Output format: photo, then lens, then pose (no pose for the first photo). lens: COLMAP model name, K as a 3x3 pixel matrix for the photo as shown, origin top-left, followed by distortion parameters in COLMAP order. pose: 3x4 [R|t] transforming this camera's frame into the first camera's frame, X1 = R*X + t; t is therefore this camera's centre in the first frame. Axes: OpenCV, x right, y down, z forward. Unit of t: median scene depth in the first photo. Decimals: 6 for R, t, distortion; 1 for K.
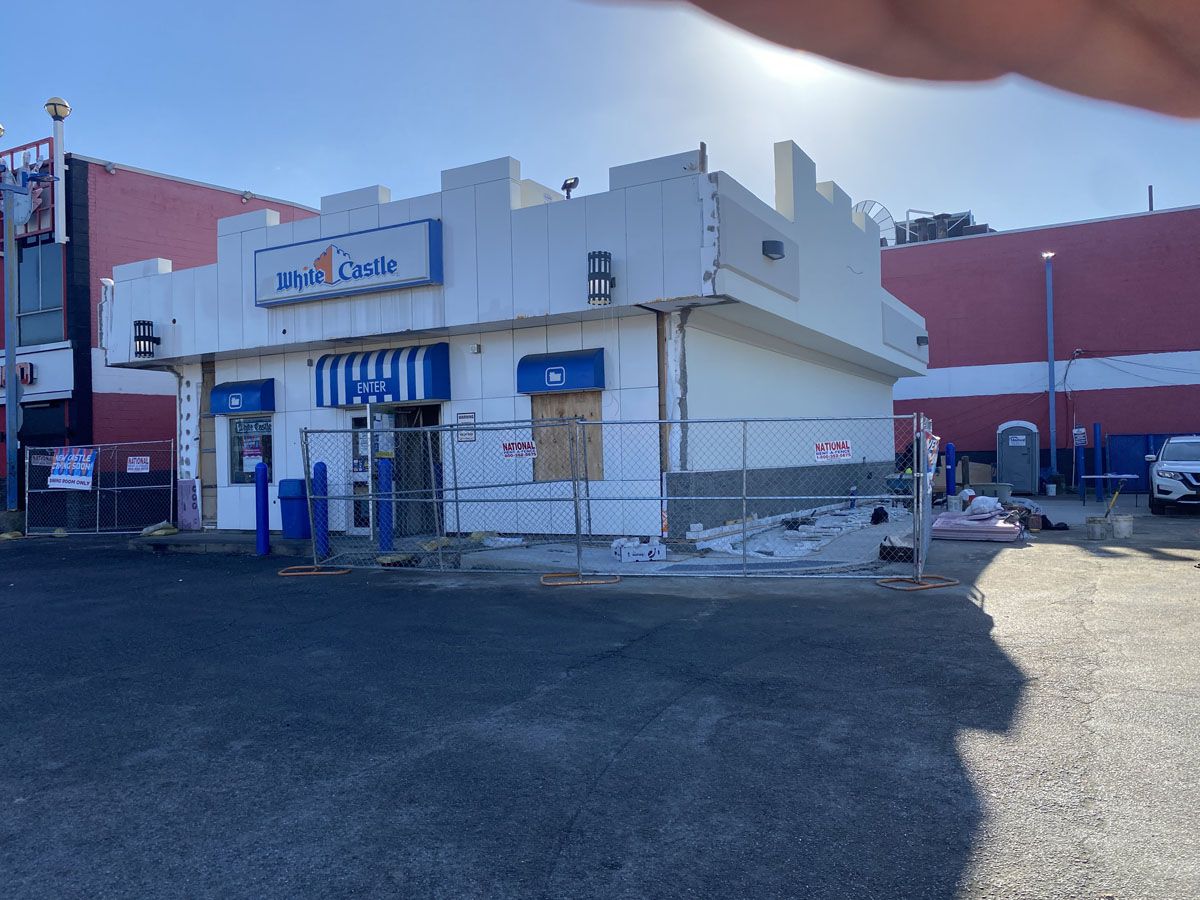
lens RADIAL K [[915.5, 0, 593.7], [0, 915.5, 426.4], [0, 0, 1]] dist [0.030604, -0.046194]
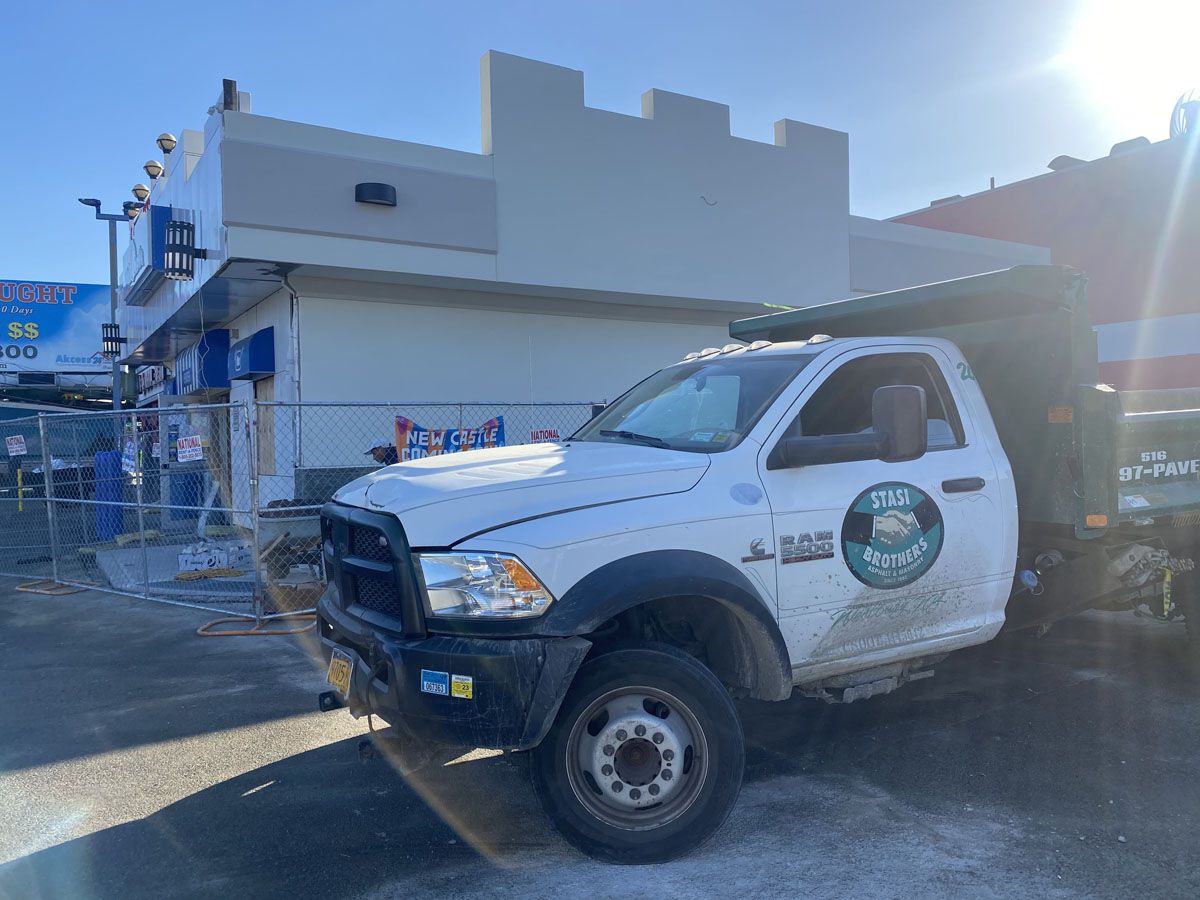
lens RADIAL K [[915.5, 0, 593.7], [0, 915.5, 426.4], [0, 0, 1]] dist [0.030604, -0.046194]
pose [[0.894652, -0.011098, -0.446626, 0.534695], [0.023671, 0.999465, 0.022580, -0.001533], [0.446137, -0.030773, 0.894436, 0.259544]]
